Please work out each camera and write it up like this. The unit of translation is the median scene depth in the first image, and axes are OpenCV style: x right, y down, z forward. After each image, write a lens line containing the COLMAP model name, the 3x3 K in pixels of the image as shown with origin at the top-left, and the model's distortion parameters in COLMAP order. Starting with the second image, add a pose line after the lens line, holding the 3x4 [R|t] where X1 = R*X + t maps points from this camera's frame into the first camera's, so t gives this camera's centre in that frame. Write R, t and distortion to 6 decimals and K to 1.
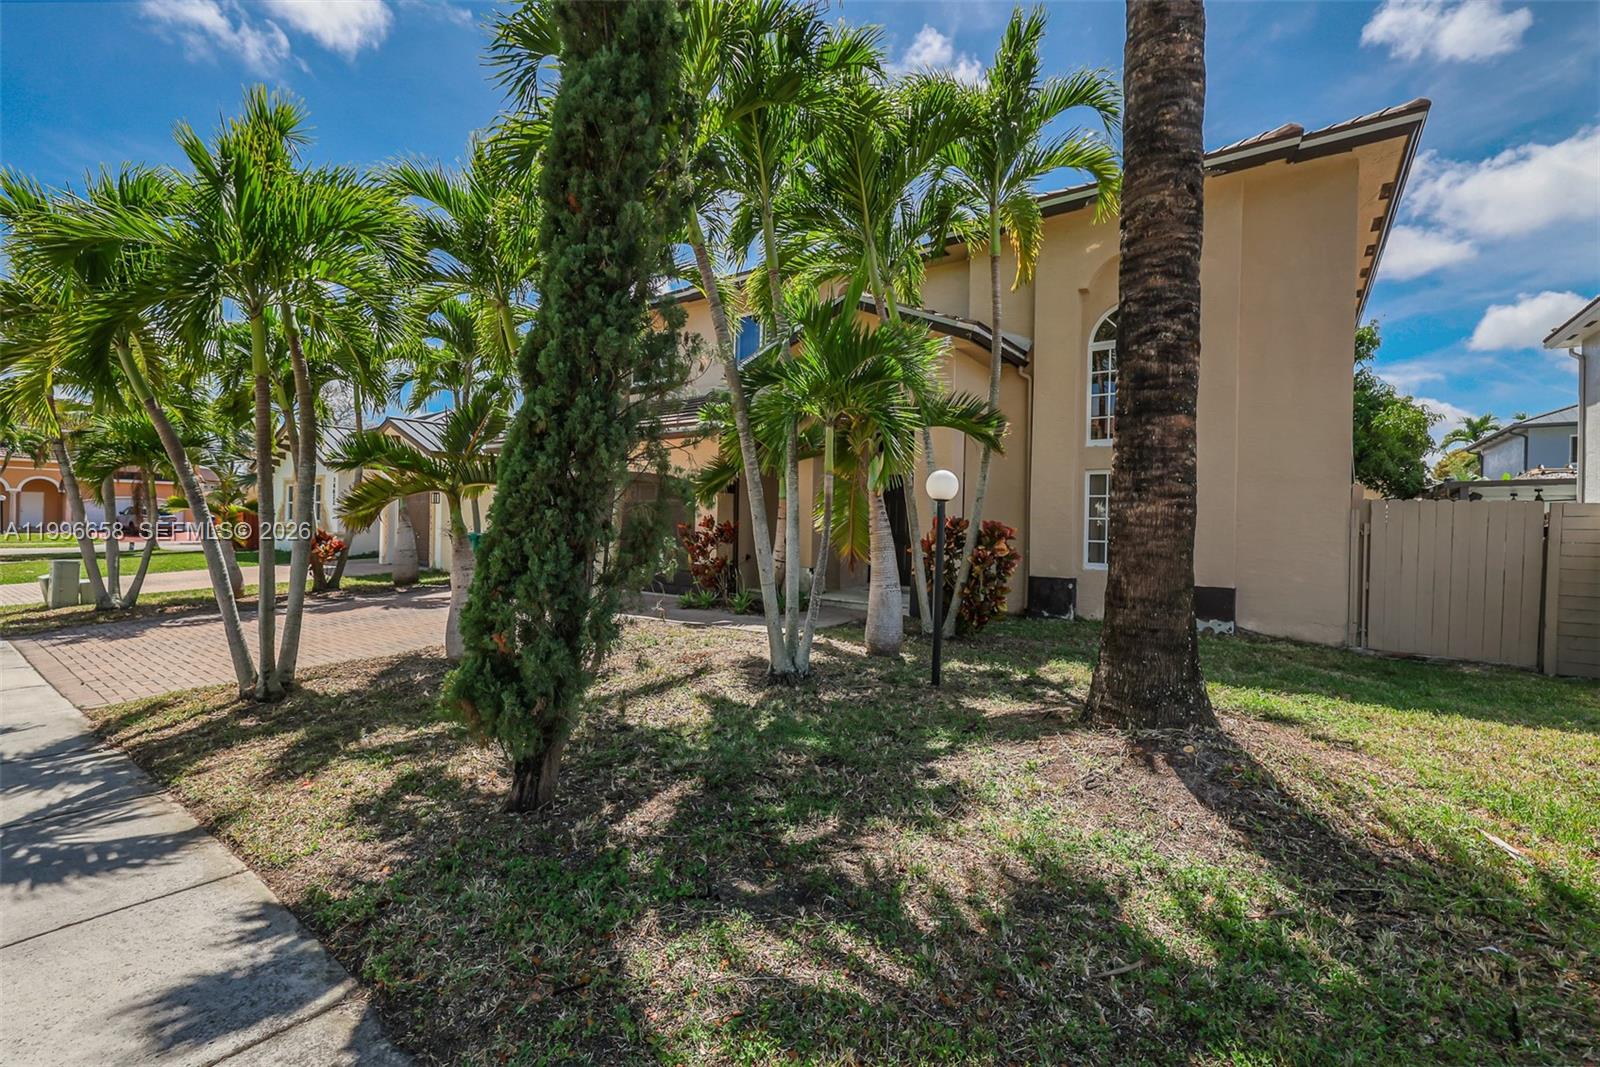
lens RADIAL K [[681.9, 0, 785.5], [0, 681.9, 532.7], [0, 0, 1]] dist [0.000152, 0.000052]
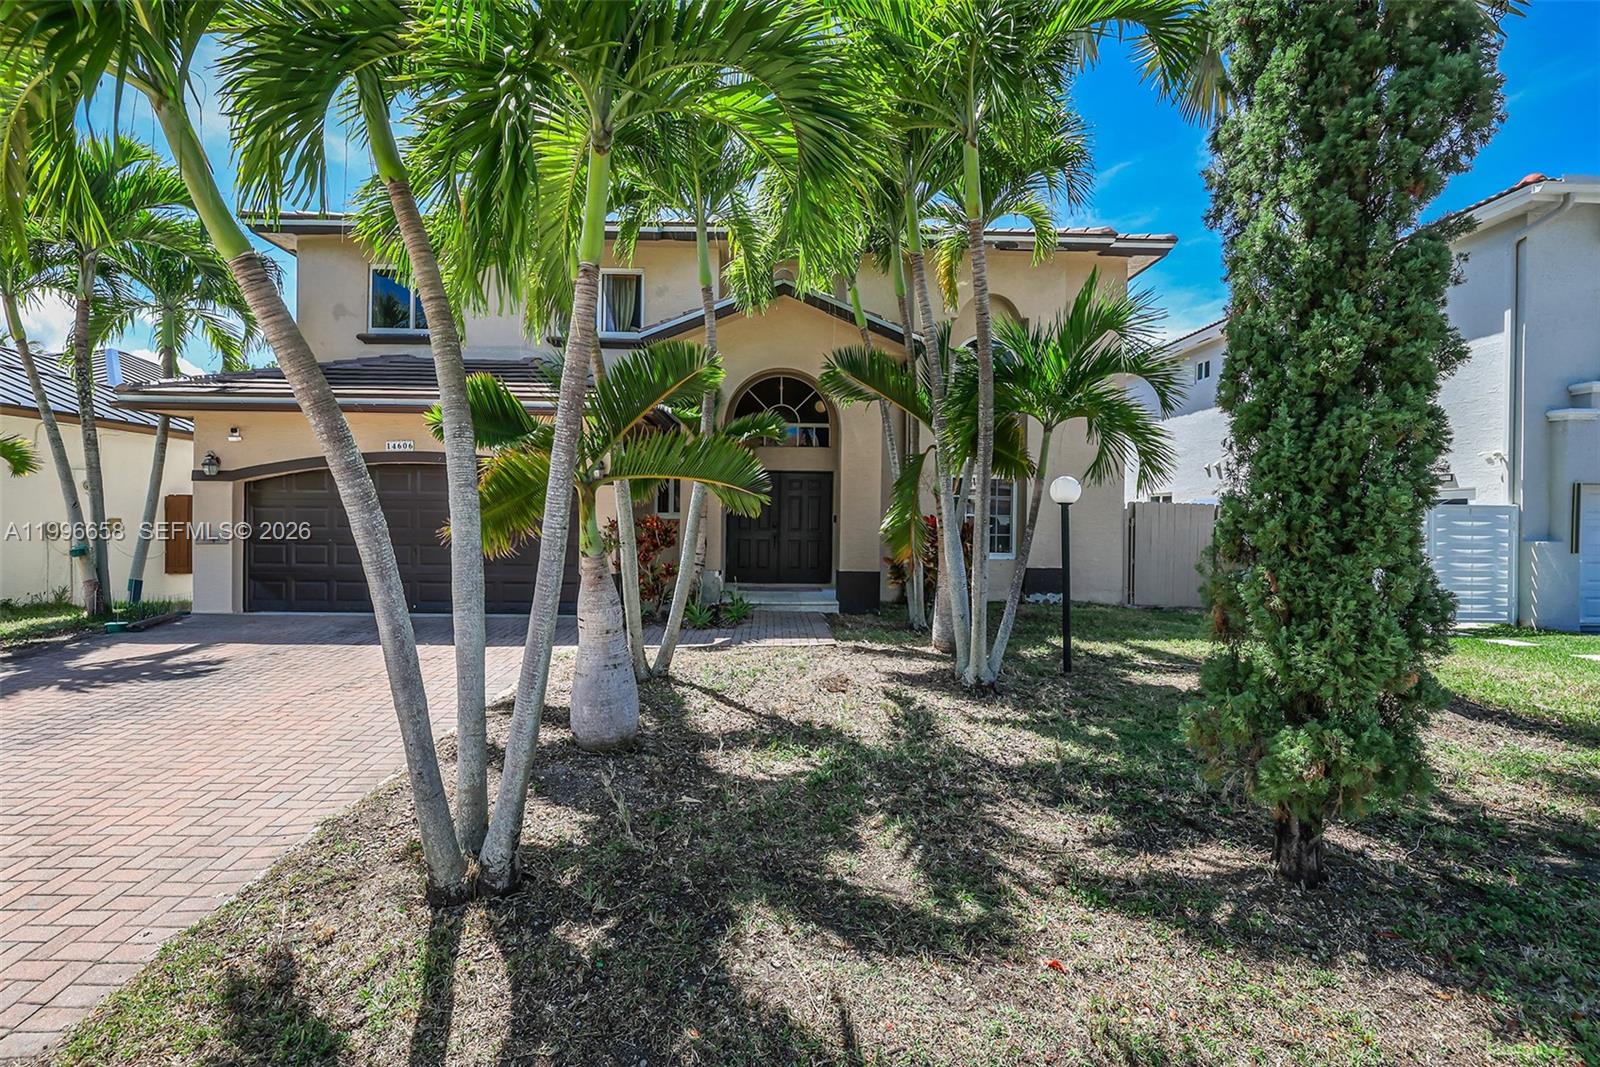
lens RADIAL K [[681.9, 0, 785.5], [0, 681.9, 532.7], [0, 0, 1]] dist [0.000152, 0.000052]
pose [[0.784483, -0.020299, 0.619818, -0.731329], [0.005966, 0.999665, 0.025188, -0.028552], [-0.620122, -0.016062, 0.784341, 0.375209]]
